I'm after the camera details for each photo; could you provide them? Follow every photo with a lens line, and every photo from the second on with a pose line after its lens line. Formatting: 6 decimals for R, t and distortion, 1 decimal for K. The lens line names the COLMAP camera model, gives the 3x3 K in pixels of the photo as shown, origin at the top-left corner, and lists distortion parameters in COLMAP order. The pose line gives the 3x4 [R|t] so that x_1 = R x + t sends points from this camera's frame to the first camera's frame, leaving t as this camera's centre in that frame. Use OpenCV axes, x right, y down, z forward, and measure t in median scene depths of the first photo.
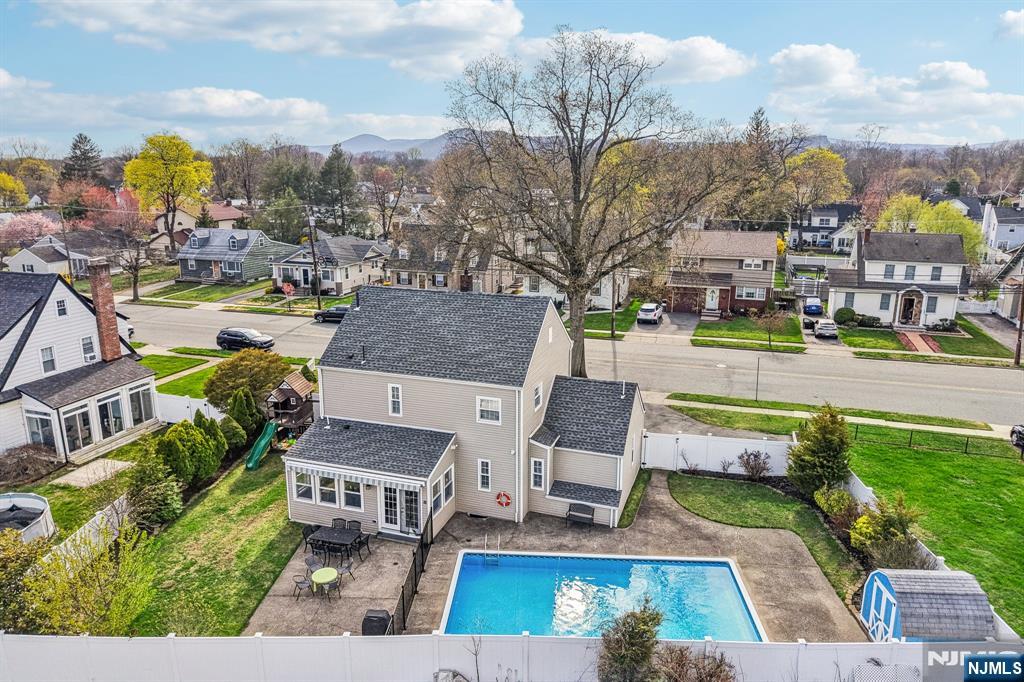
lens RADIAL K [[706.3, 0, 517.8], [0, 706.3, 306.4], [0, 0, 1]] dist [0.006954, -0.002327]
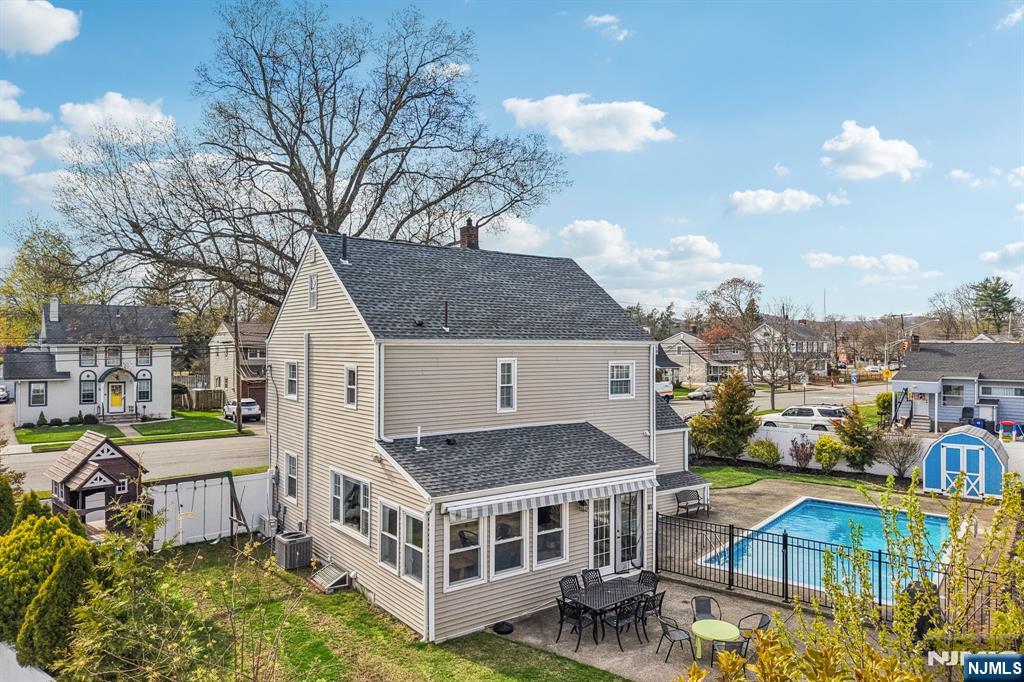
lens RADIAL K [[689.5, 0, 509.8], [0, 689.5, 343.0], [0, 0, 1]] dist [-0.000634, -0.000921]
pose [[0.565251, 0.010892, 0.824847, -0.612415], [0.155073, 0.980683, -0.119219, 0.154954], [-0.810212, 0.195300, 0.552643, 0.607265]]
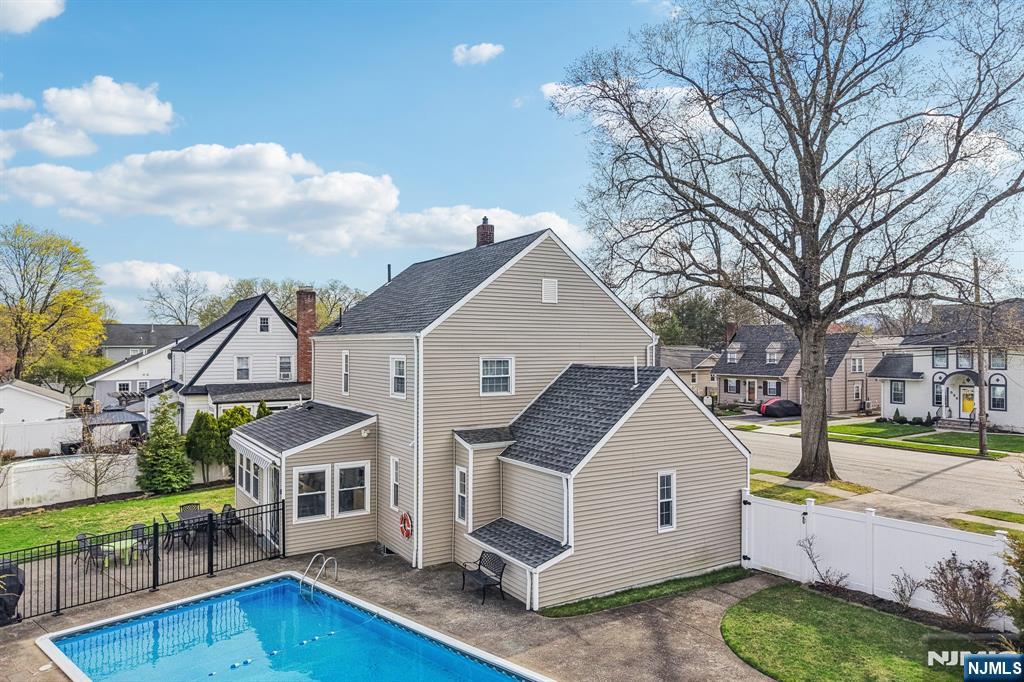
lens RADIAL K [[699.2, 0, 508.5], [0, 699.2, 358.9], [0, 0, 1]] dist [-0.003833, 0.003068]
pose [[0.769871, 0.008595, -0.638142, 0.386777], [-0.125580, 0.982401, -0.138271, 0.182638], [0.625723, 0.186589, 0.757401, 0.509747]]
